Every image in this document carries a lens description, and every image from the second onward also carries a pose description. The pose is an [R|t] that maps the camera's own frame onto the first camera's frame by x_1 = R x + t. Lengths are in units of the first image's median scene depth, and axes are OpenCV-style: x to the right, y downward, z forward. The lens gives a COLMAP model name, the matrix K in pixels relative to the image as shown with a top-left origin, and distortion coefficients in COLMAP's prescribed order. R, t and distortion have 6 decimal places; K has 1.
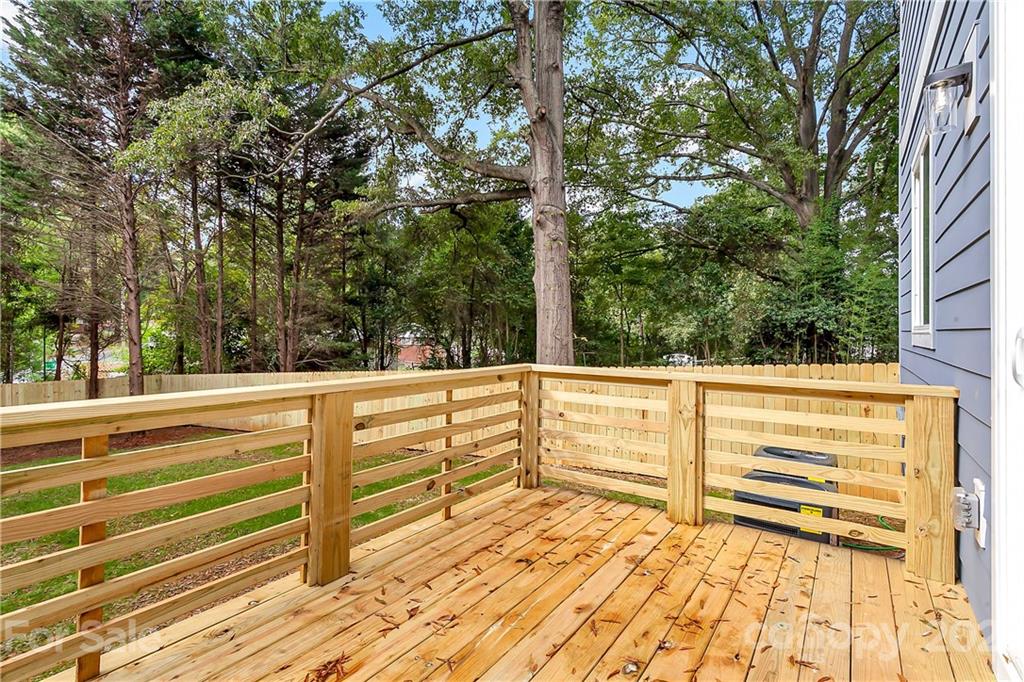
lens RADIAL K [[491.8, 0, 506.3], [0, 491.8, 340.4], [0, 0, 1]] dist [0.003383, 0.003145]
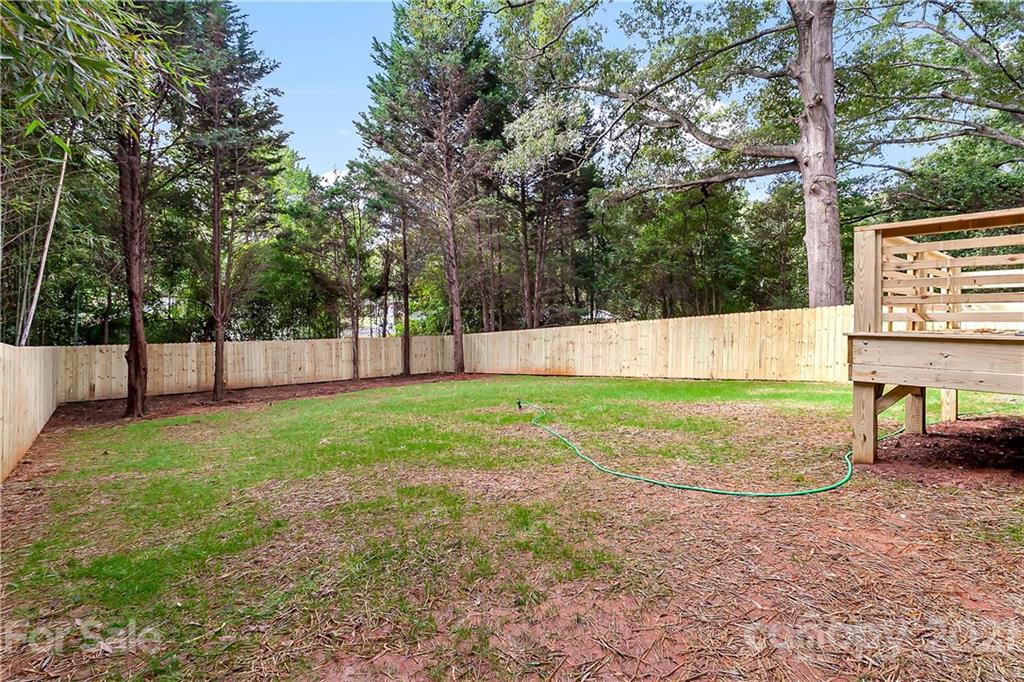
lens RADIAL K [[491.8, 0, 516.4], [0, 491.8, 333.4], [0, 0, 1]] dist [0.003383, 0.003145]
pose [[0.968964, -0.004028, -0.247170, -0.308527], [0.006531, 0.999935, 0.009306, 0.084797], [0.247117, -0.010631, 0.968927, -0.317059]]
